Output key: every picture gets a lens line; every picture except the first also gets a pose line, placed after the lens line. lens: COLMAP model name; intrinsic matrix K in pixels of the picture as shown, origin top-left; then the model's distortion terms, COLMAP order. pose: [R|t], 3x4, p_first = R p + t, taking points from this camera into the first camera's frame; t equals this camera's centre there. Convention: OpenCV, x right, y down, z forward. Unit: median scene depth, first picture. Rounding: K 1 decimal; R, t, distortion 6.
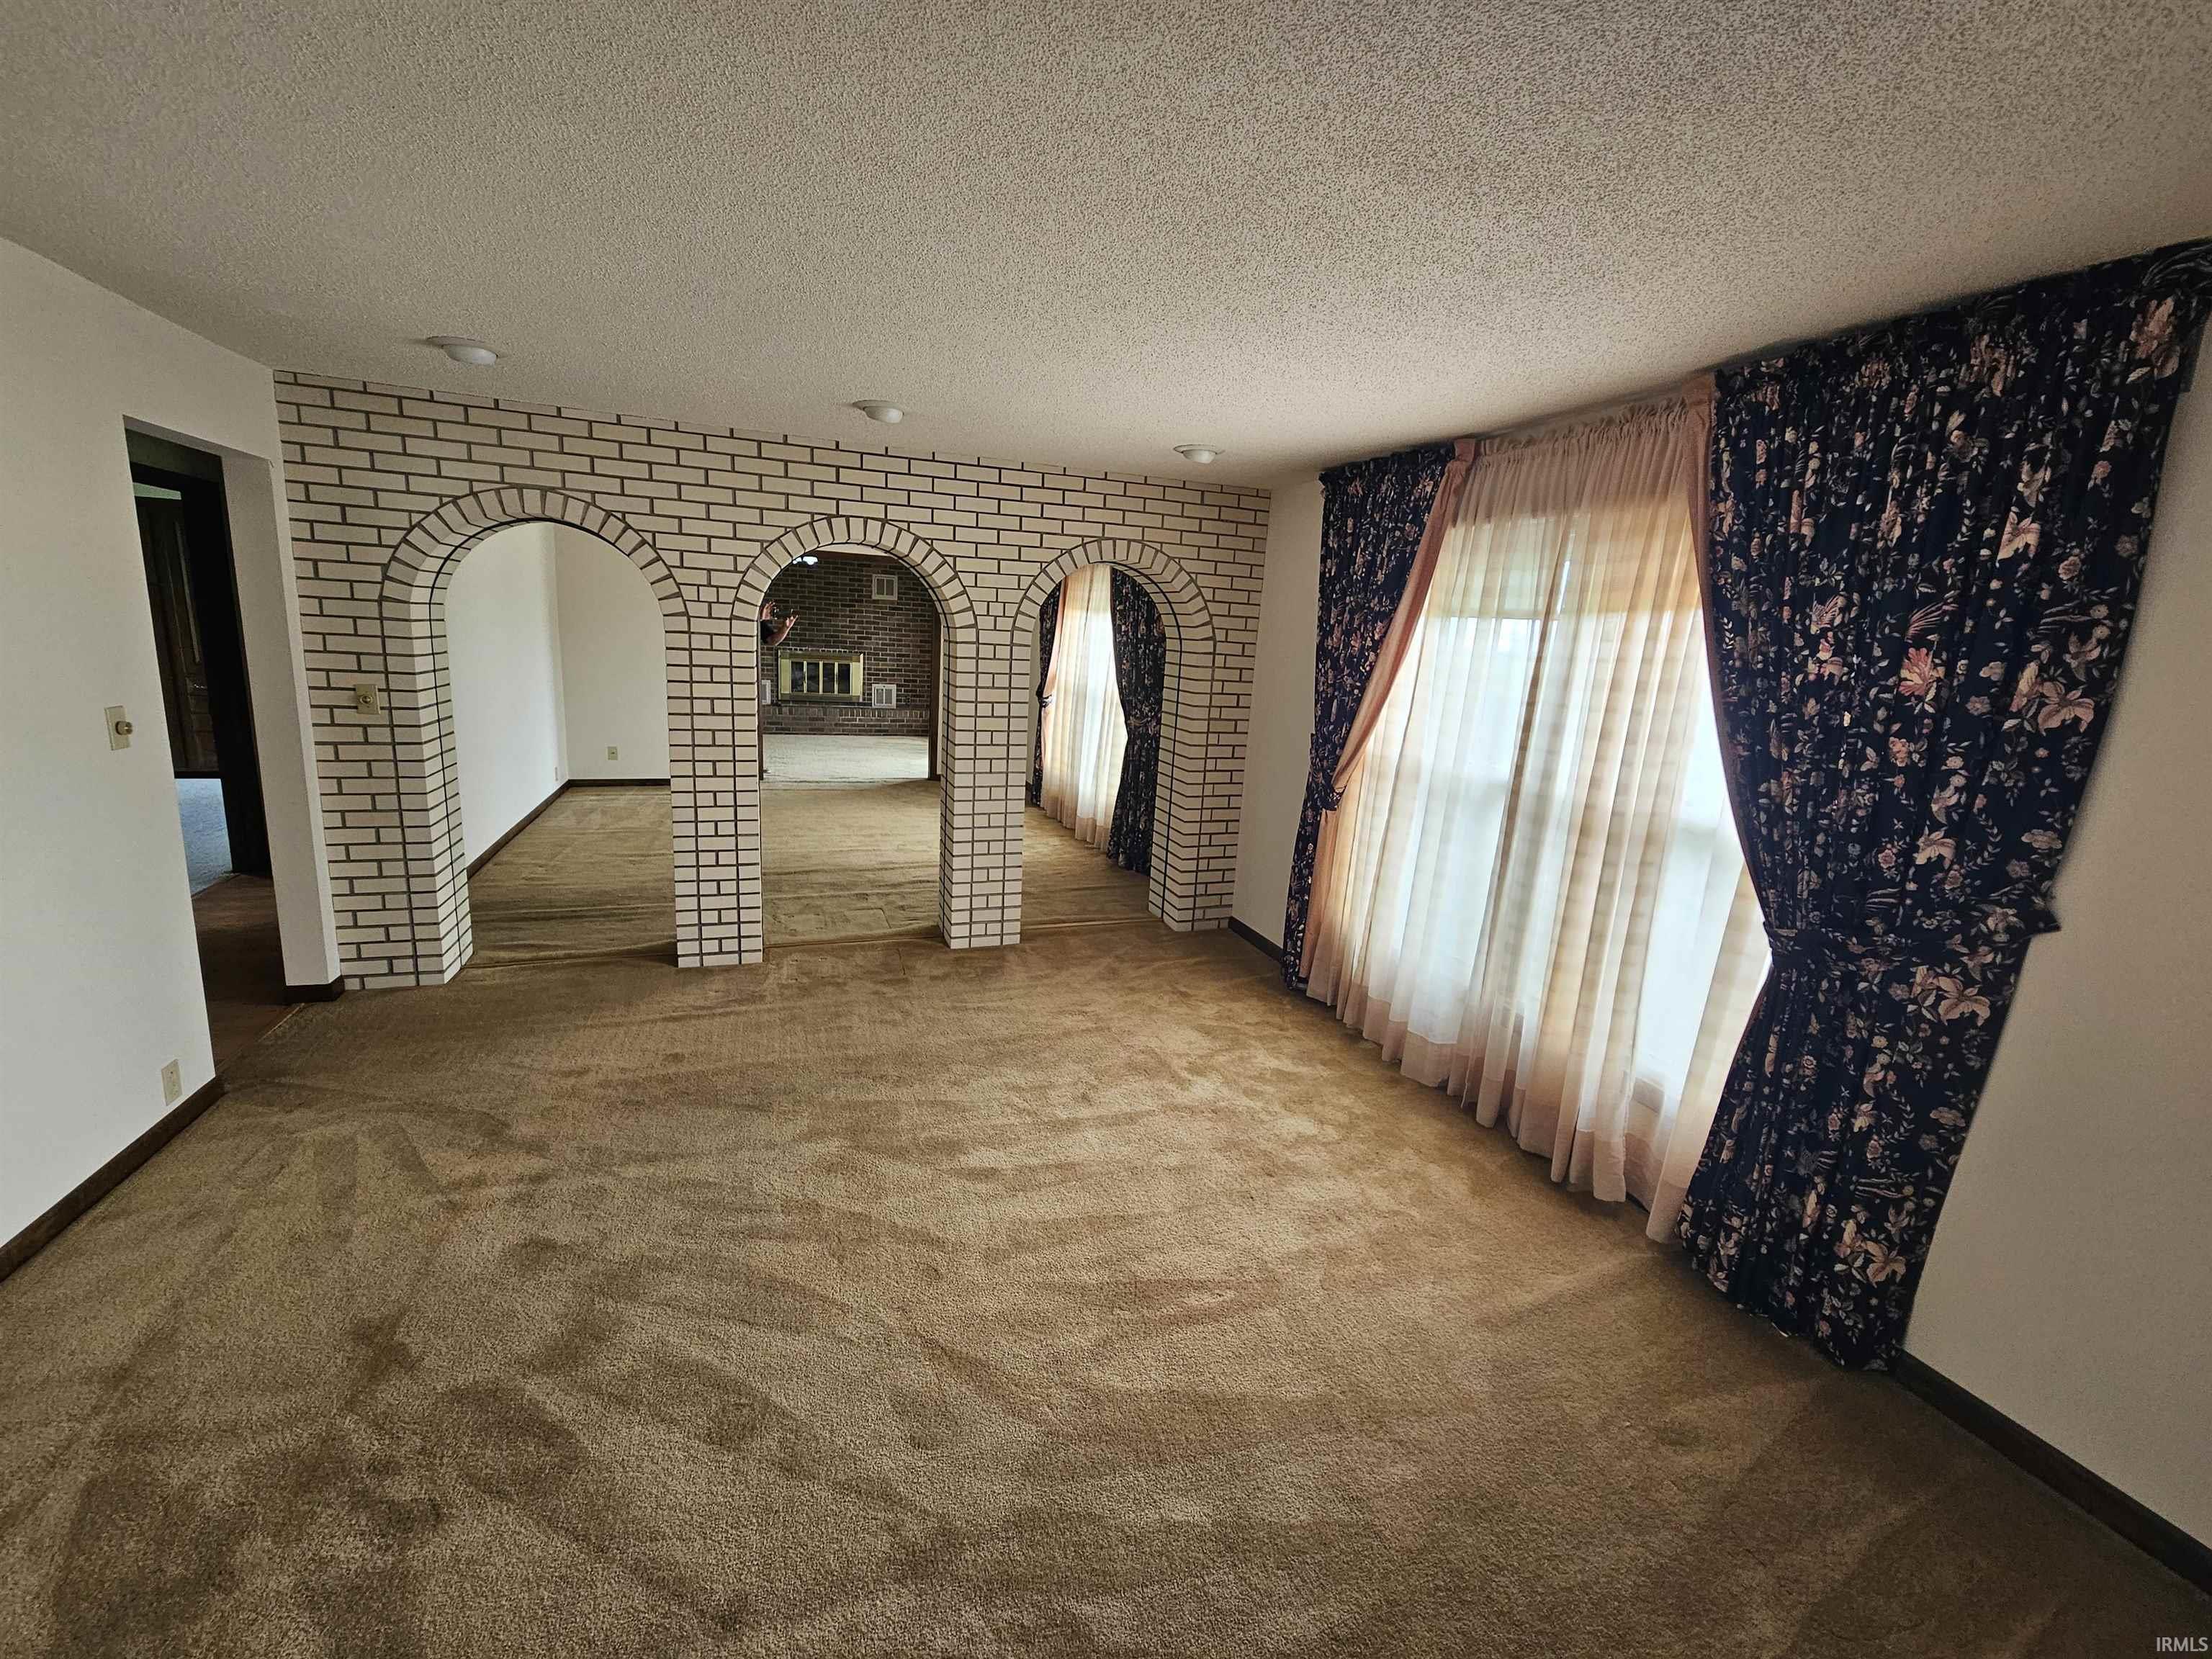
lens RADIAL K [[909.0, 0, 1109.3], [0, 909.0, 822.9], [0, 0, 1]] dist [-0.000106, -0.000466]
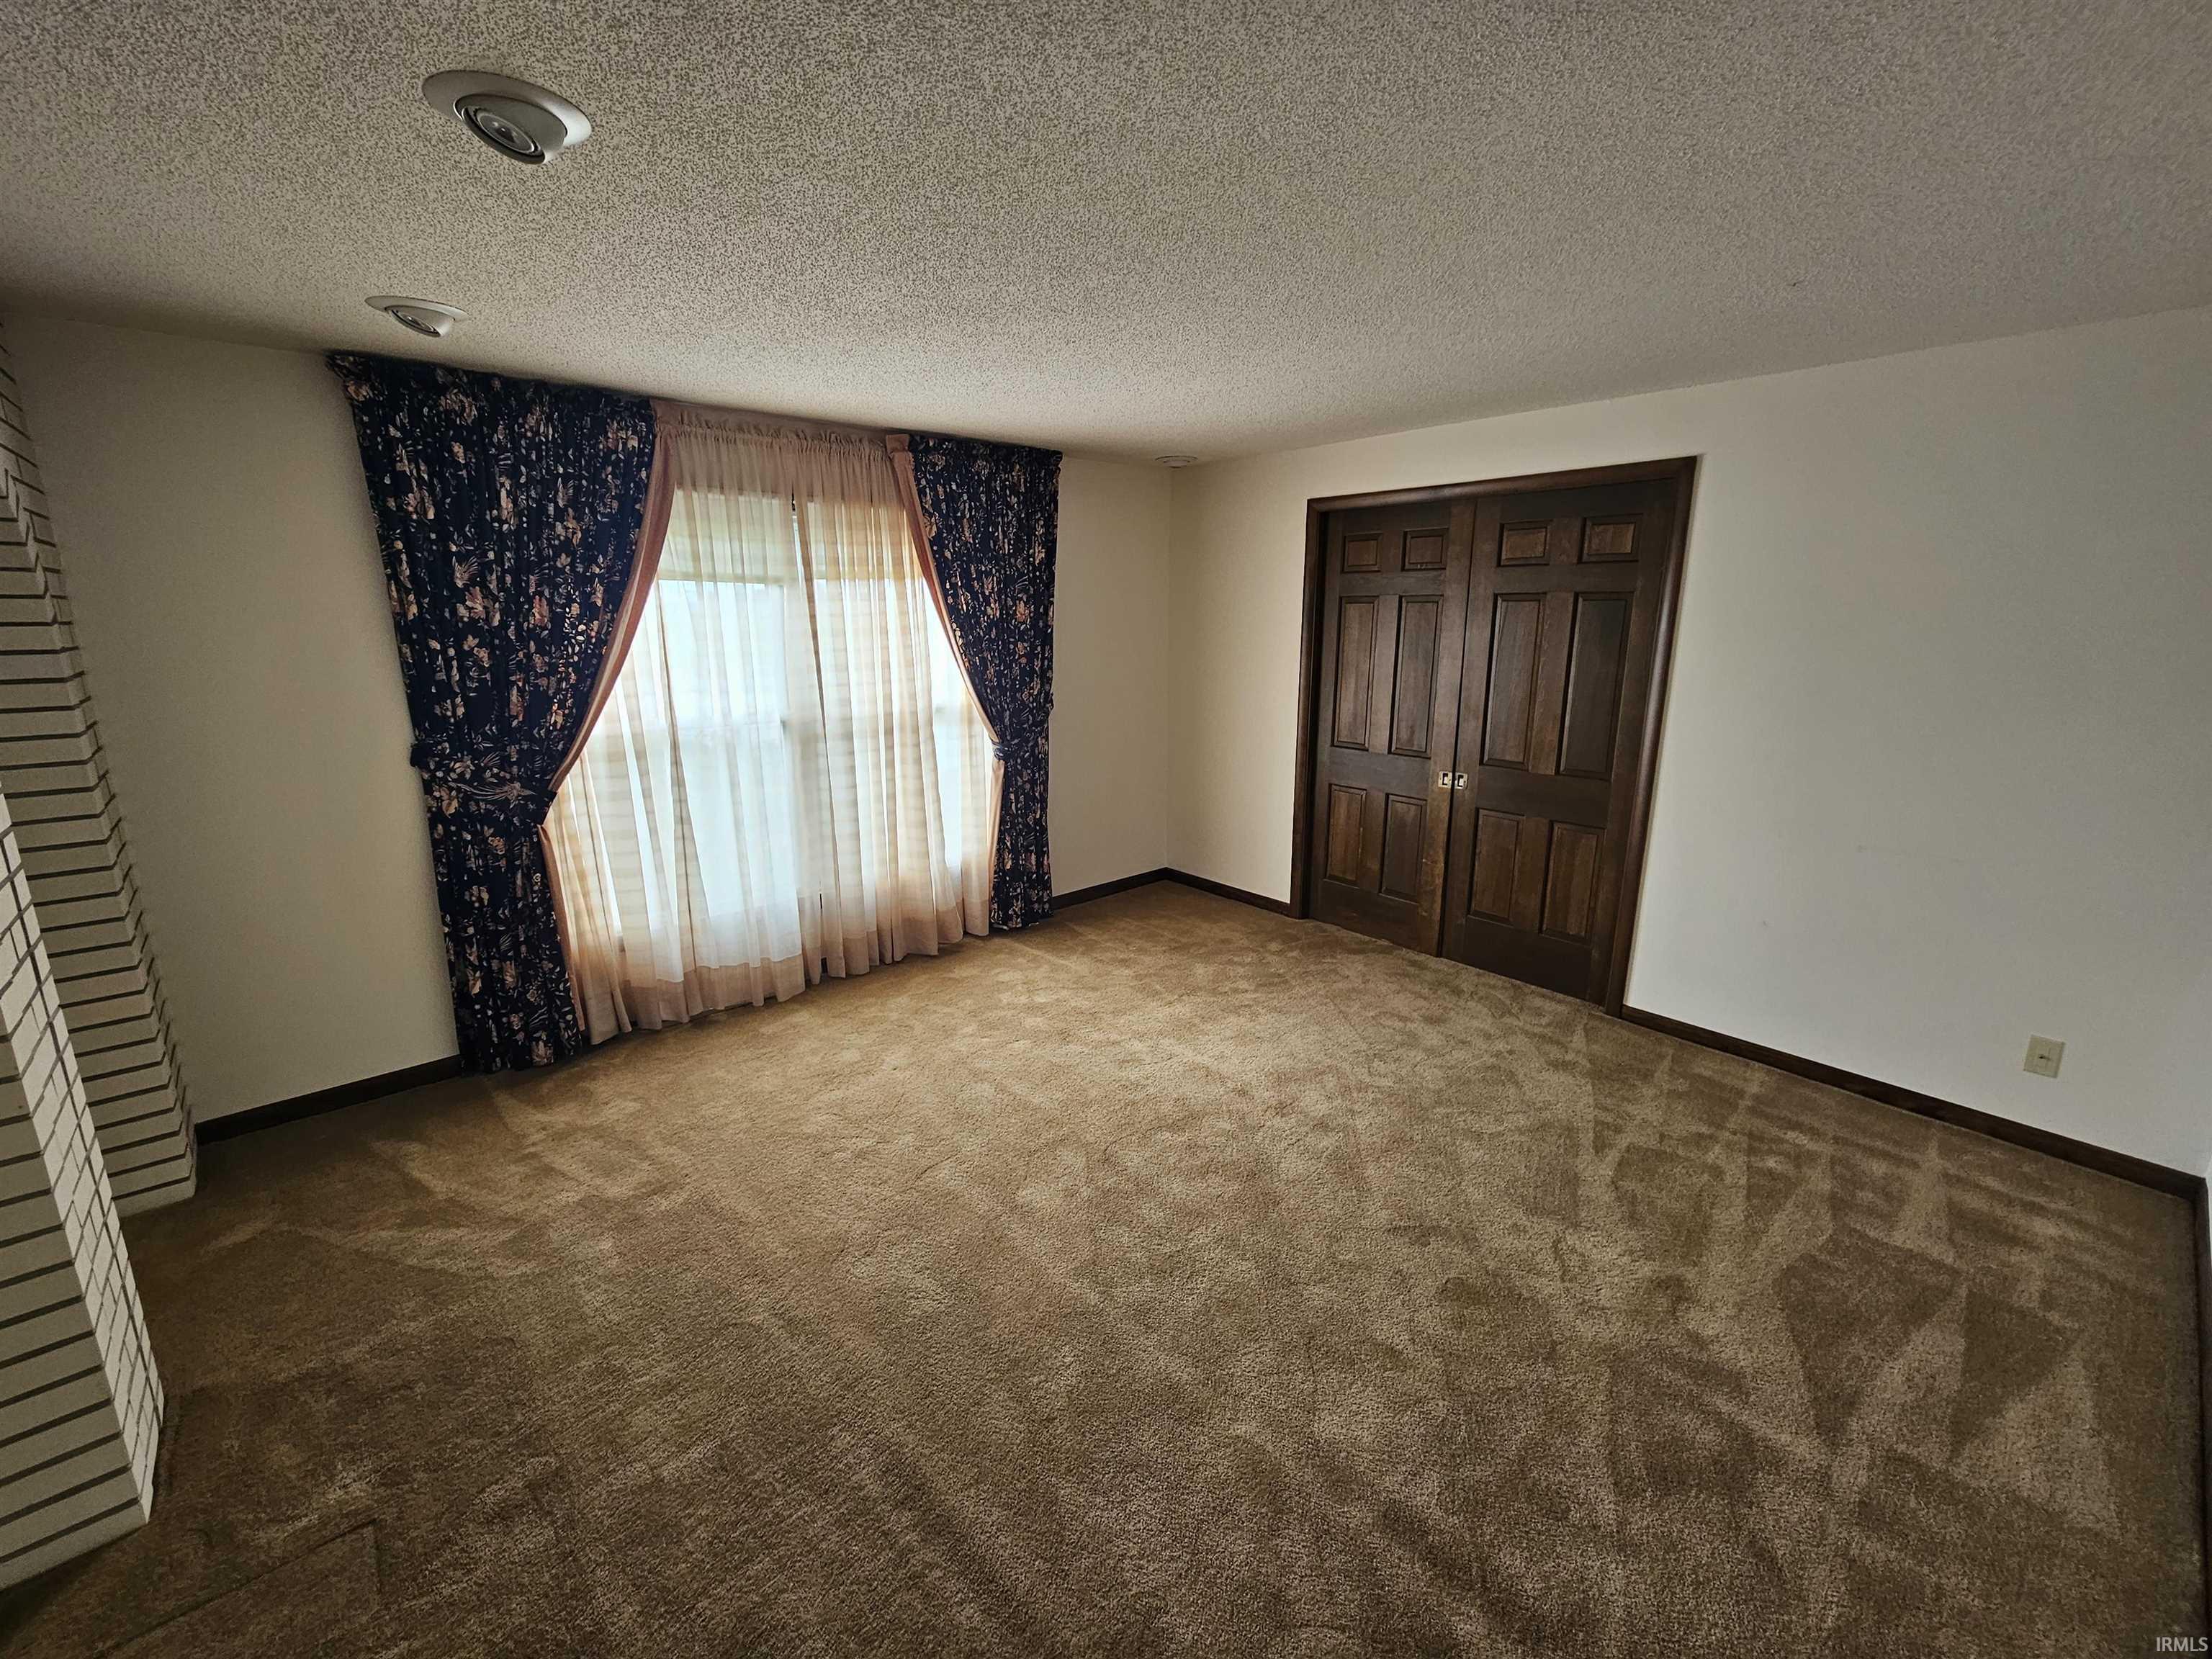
lens RADIAL K [[909.0, 0, 1109.3], [0, 909.0, 822.9], [0, 0, 1]] dist [-0.000106, -0.000466]
pose [[-0.371644, -0.261133, 0.890893, -0.998704], [0.172592, 0.923463, 0.342678, -0.311226], [-0.912191, 0.281115, -0.298130, 1.212625]]
